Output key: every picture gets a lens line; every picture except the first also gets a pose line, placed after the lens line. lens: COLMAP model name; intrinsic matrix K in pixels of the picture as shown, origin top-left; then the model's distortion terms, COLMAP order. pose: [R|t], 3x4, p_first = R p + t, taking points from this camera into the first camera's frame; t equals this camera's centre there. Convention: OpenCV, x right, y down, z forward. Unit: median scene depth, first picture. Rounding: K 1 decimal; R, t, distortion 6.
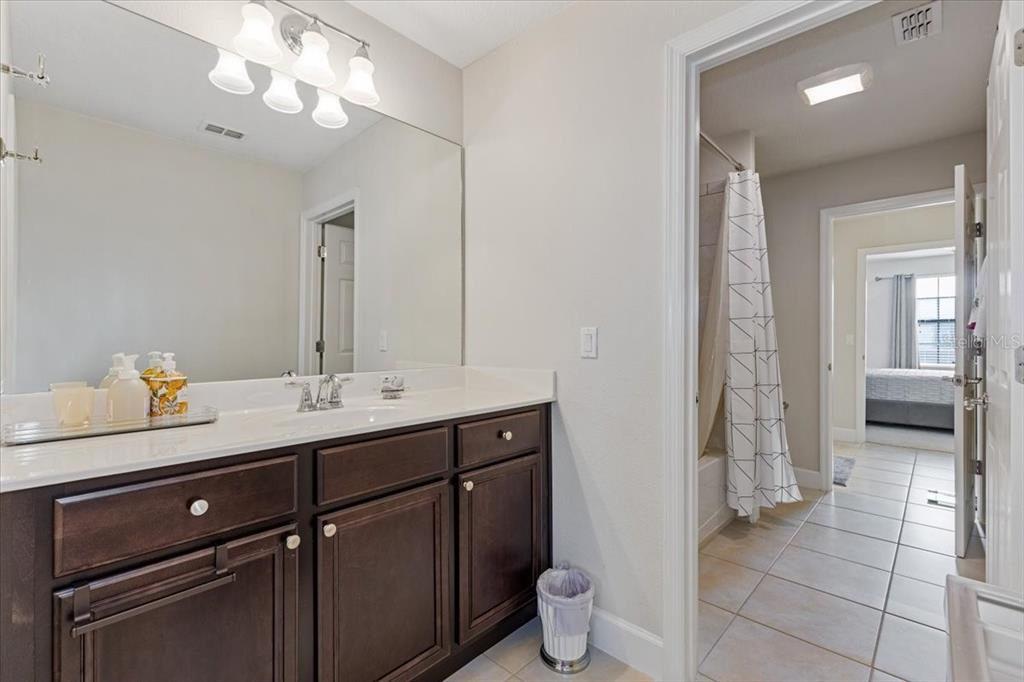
lens RADIAL K [[445.1, 0, 511.6], [0, 445.1, 342.2], [0, 0, 1]] dist [0.014259, -0.000260]
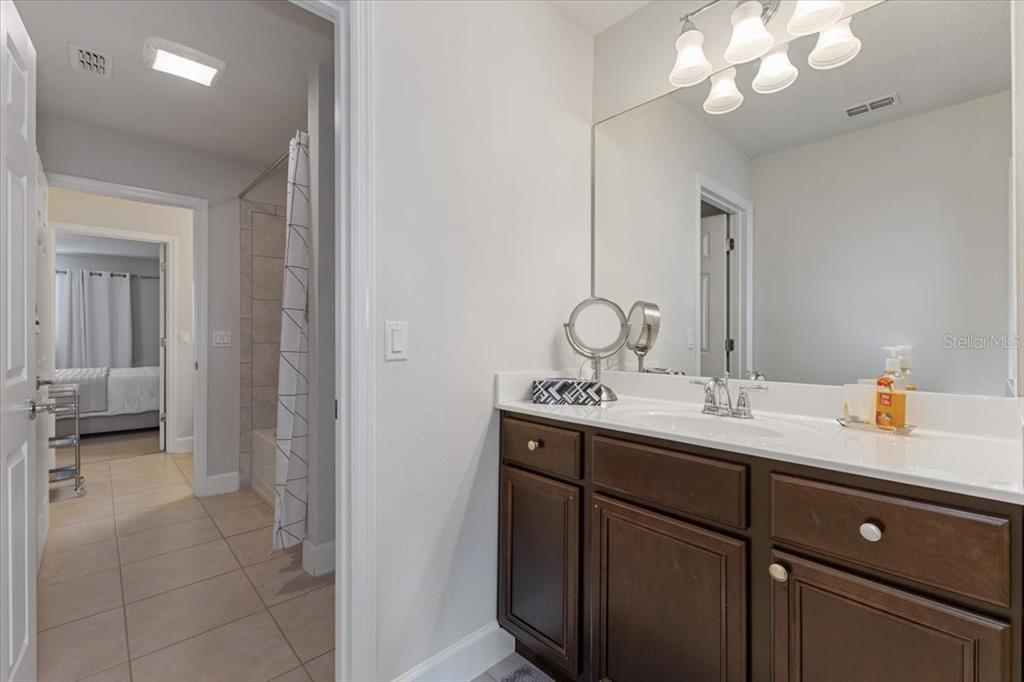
lens RADIAL K [[445.1, 0, 515.9], [0, 445.1, 339.9], [0, 0, 1]] dist [0.014259, -0.000260]
pose [[-0.055340, 0.006628, -0.998446, 0.500277], [-0.009863, 0.999926, 0.007185, -0.008237], [0.998419, 0.010245, -0.055271, 0.589391]]
